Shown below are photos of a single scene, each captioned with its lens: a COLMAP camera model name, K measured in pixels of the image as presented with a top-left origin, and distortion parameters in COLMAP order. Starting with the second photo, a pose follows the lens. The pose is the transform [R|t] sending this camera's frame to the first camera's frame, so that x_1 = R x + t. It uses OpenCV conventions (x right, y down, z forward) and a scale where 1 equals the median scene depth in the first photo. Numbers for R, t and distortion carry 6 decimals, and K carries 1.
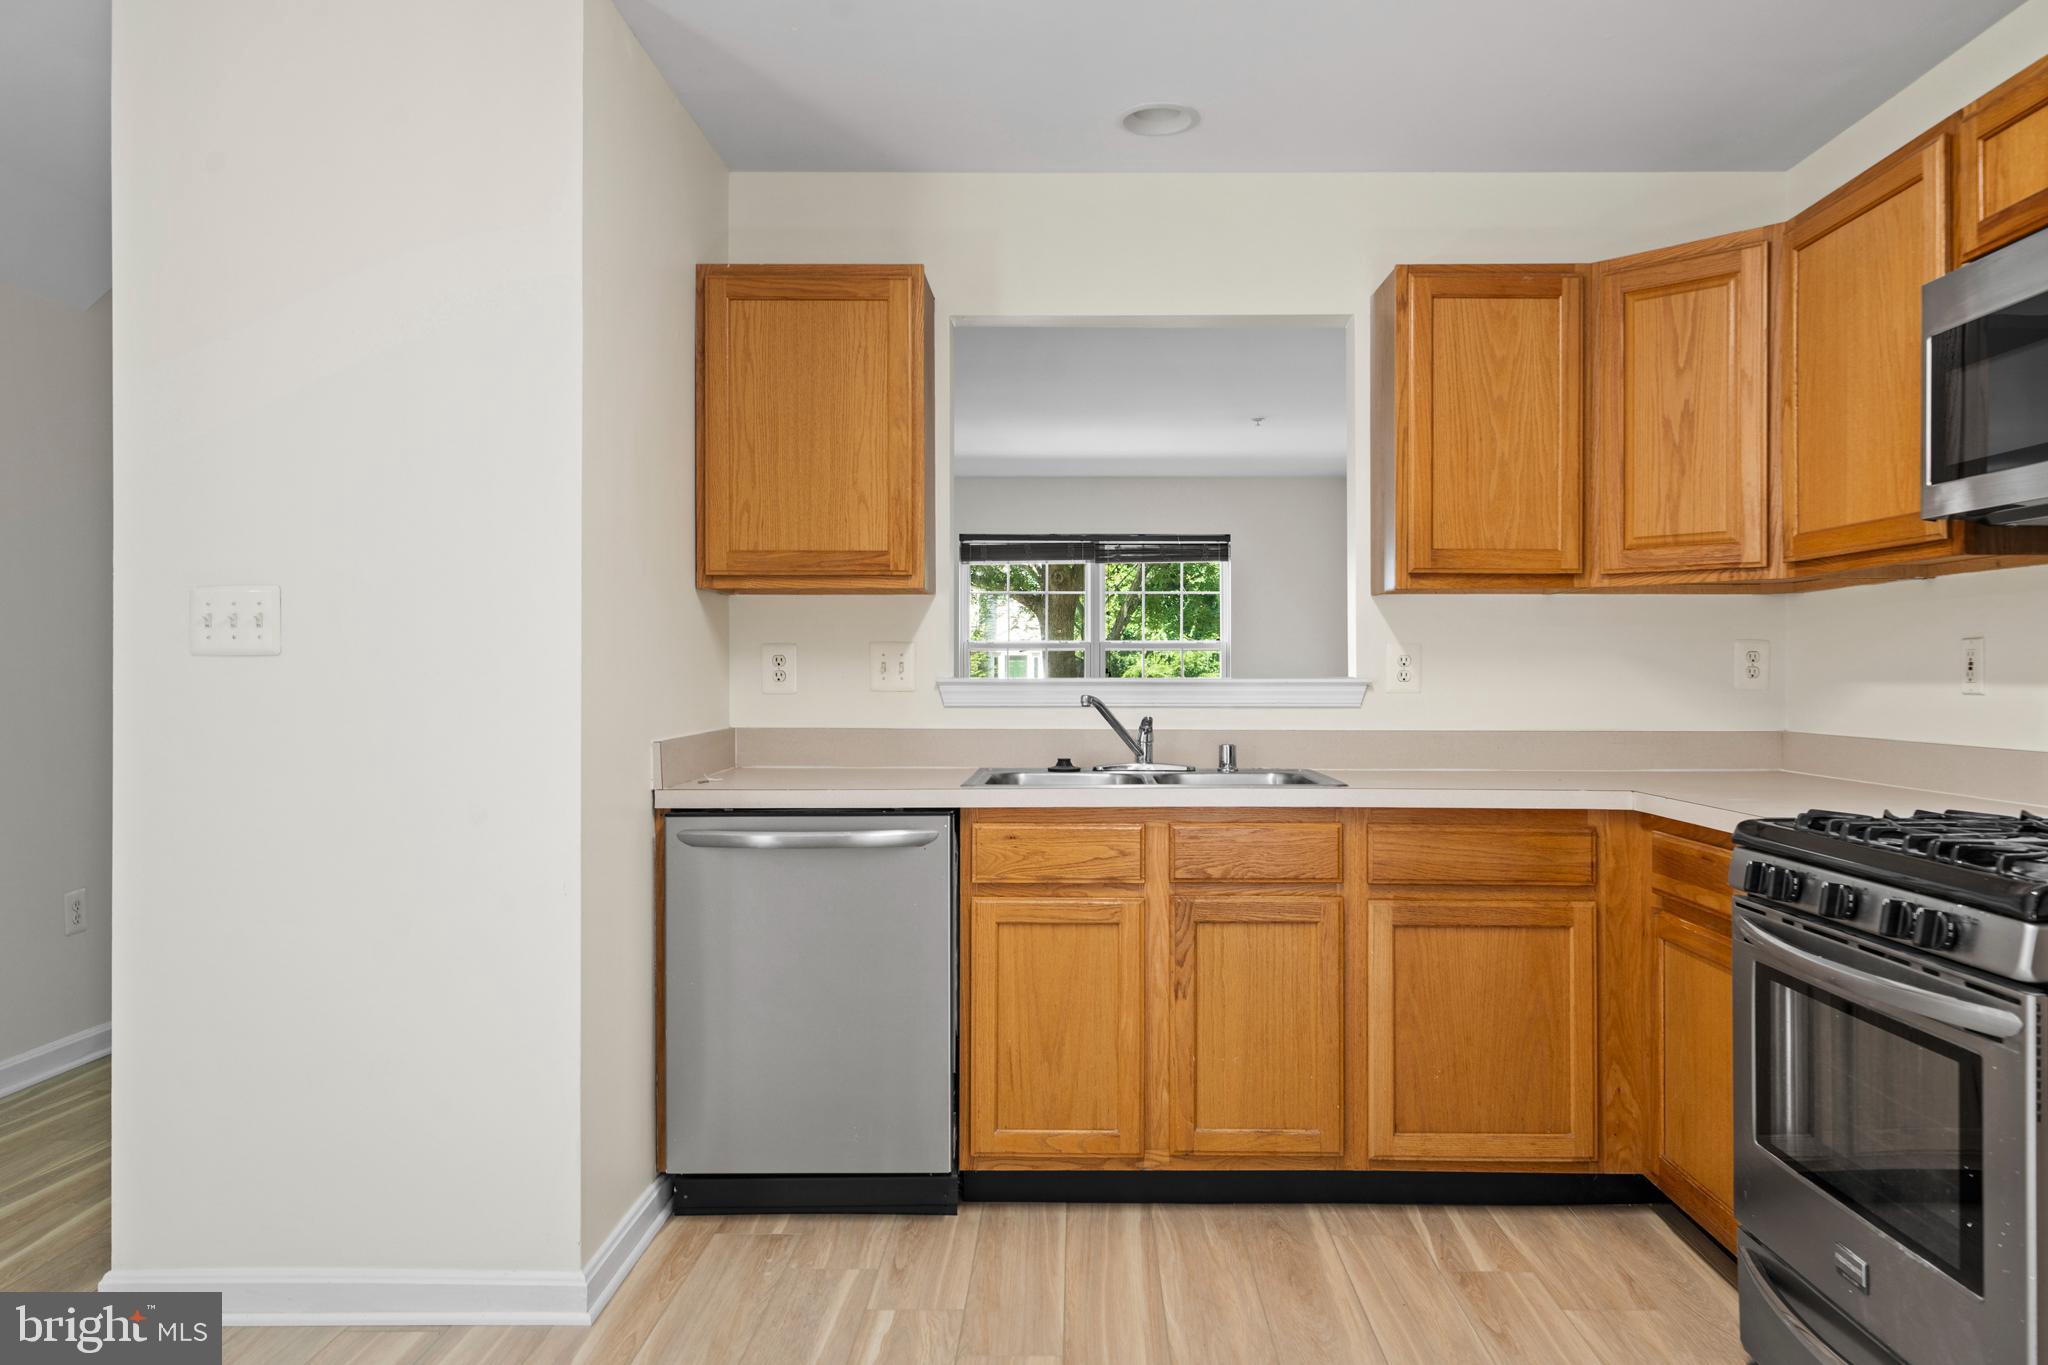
lens RADIAL K [[1425.0, 0, 1063.7], [0, 1425.0, 661.5], [0, 0, 1]] dist [0.001693, -0.002384]
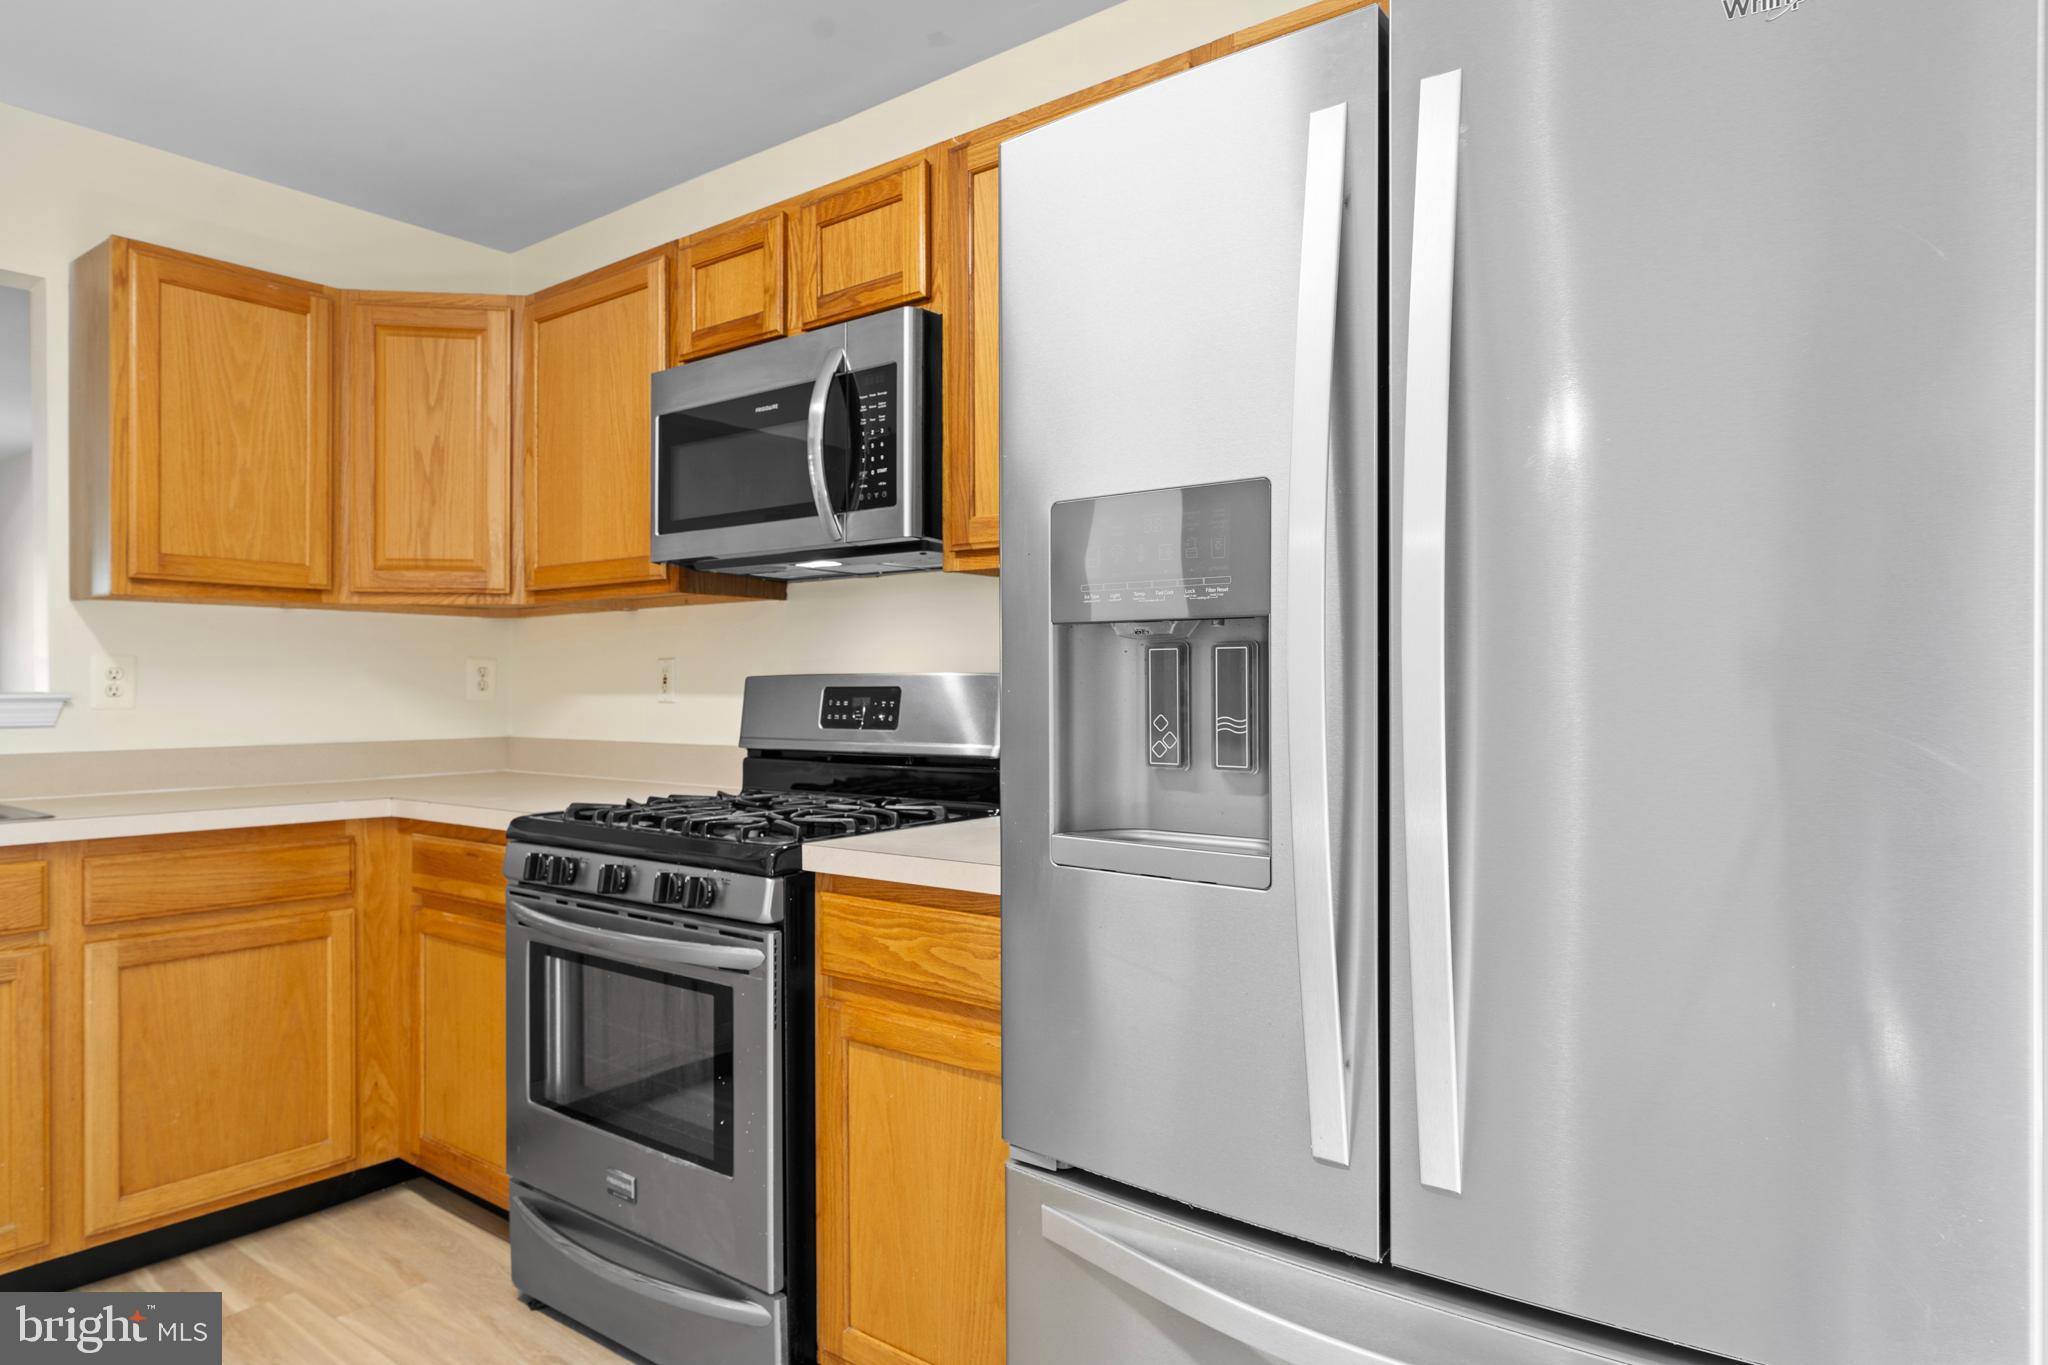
lens RADIAL K [[1215.5, 0, 1028.4], [0, 1215.5, 685.6], [0, 0, 1]] dist [0.003427, -0.001548]
pose [[0.604632, -0.001334, 0.796504, -0.033311], [-0.003899, 0.999982, 0.004635, 0.001282], [-0.796496, -0.005908, 0.604615, 0.078422]]
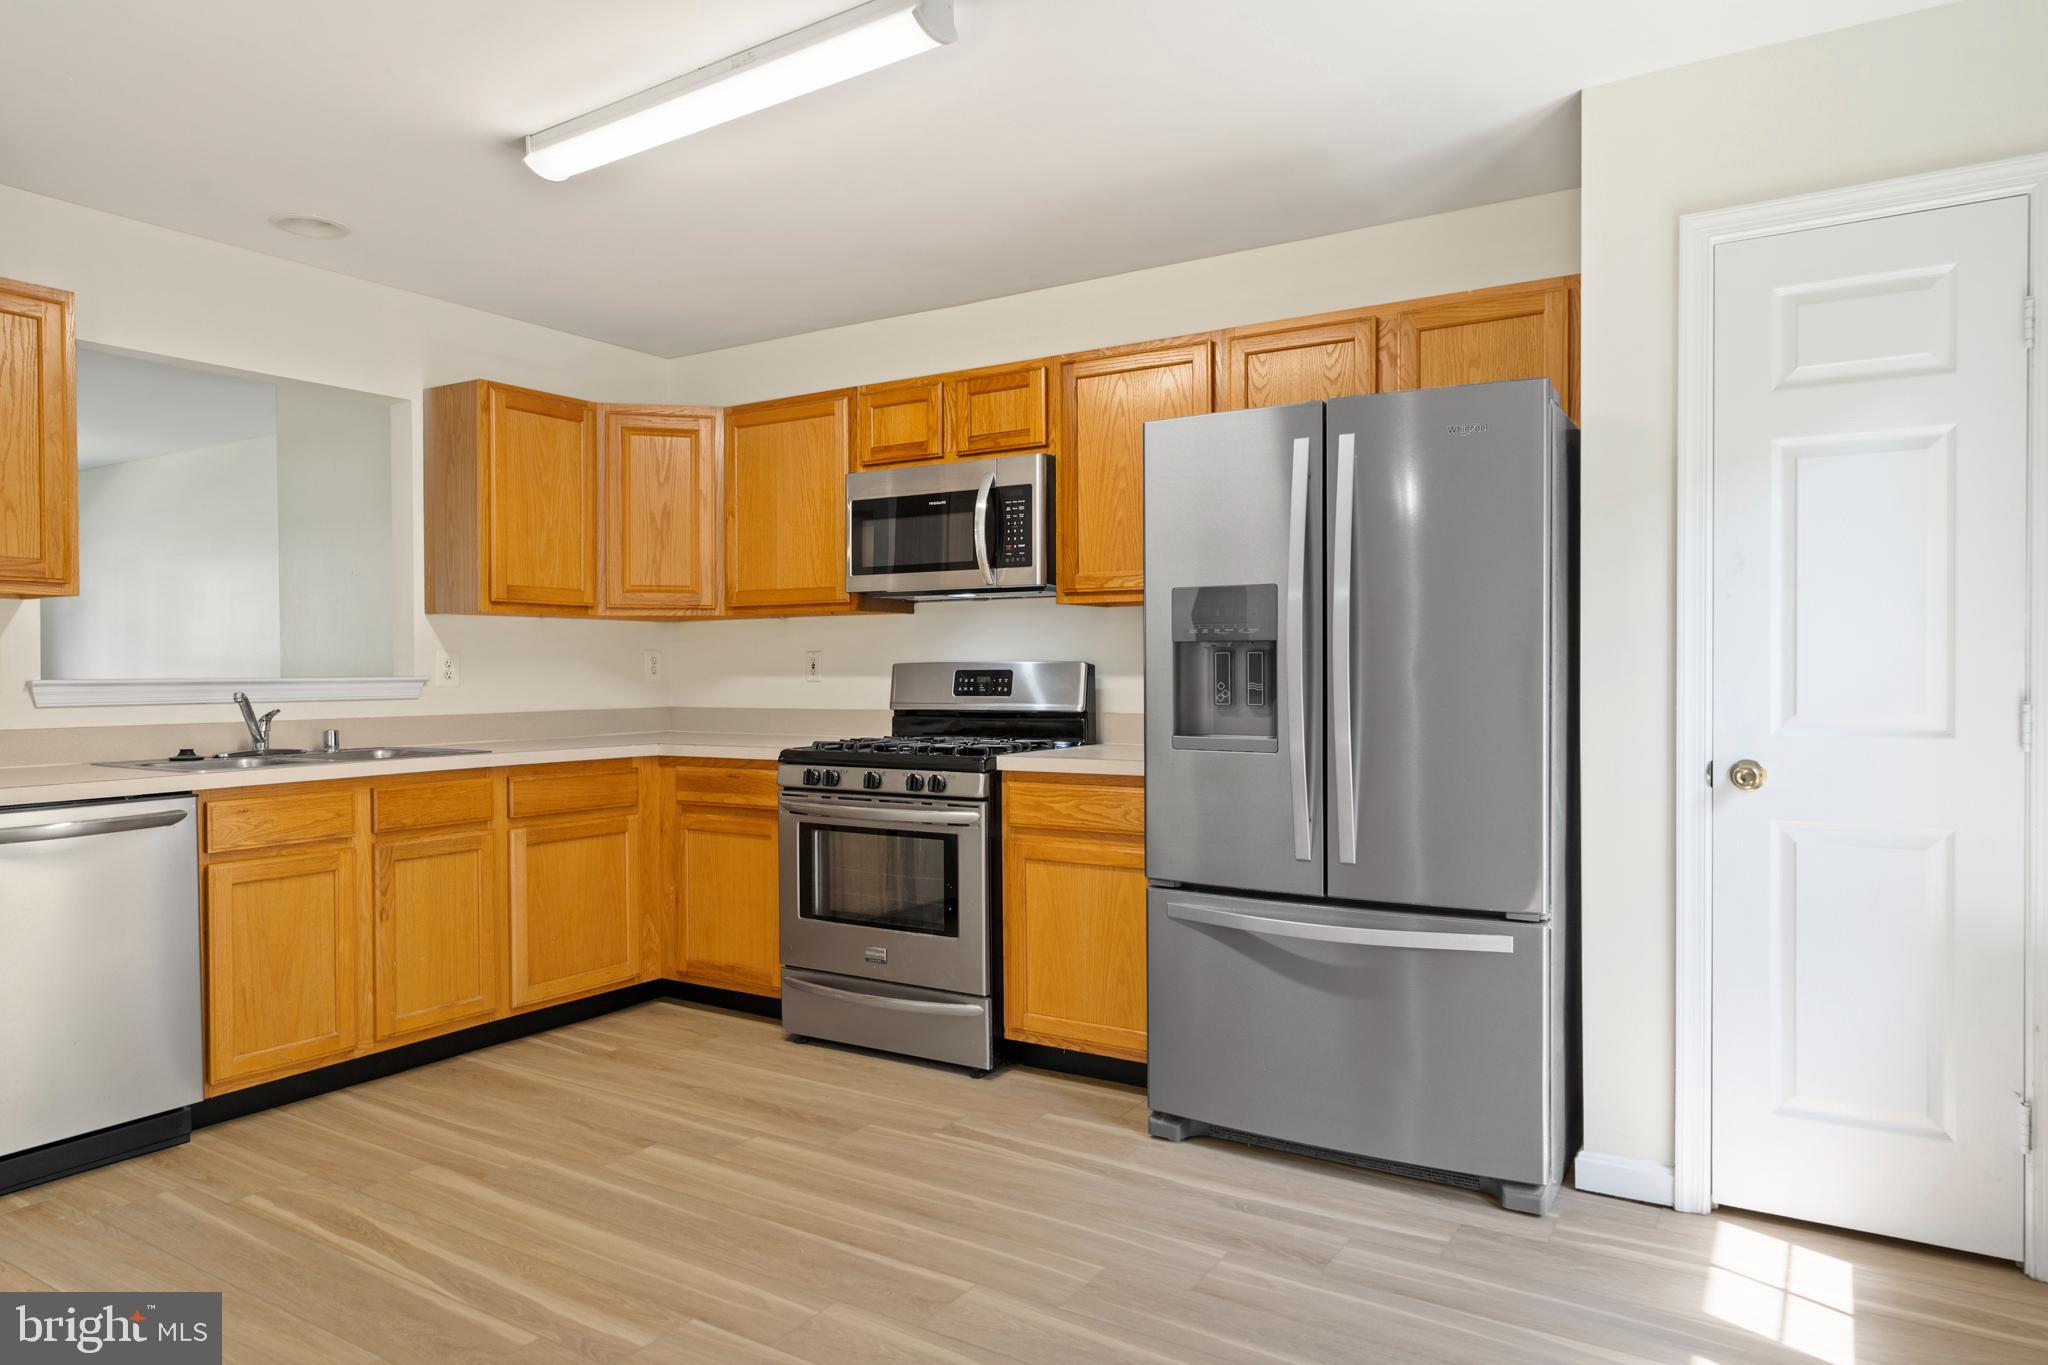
lens RADIAL K [[1322.1, 0, 897.0], [0, 1322.1, 680.6], [0, 0, 1]] dist [-0.002436, 0.001423]
pose [[0.590207, -0.011186, 0.807175, -0.657348], [-0.000517, 0.999899, 0.014235, -0.002614], [-0.807252, -0.008819, 0.590141, -0.109007]]
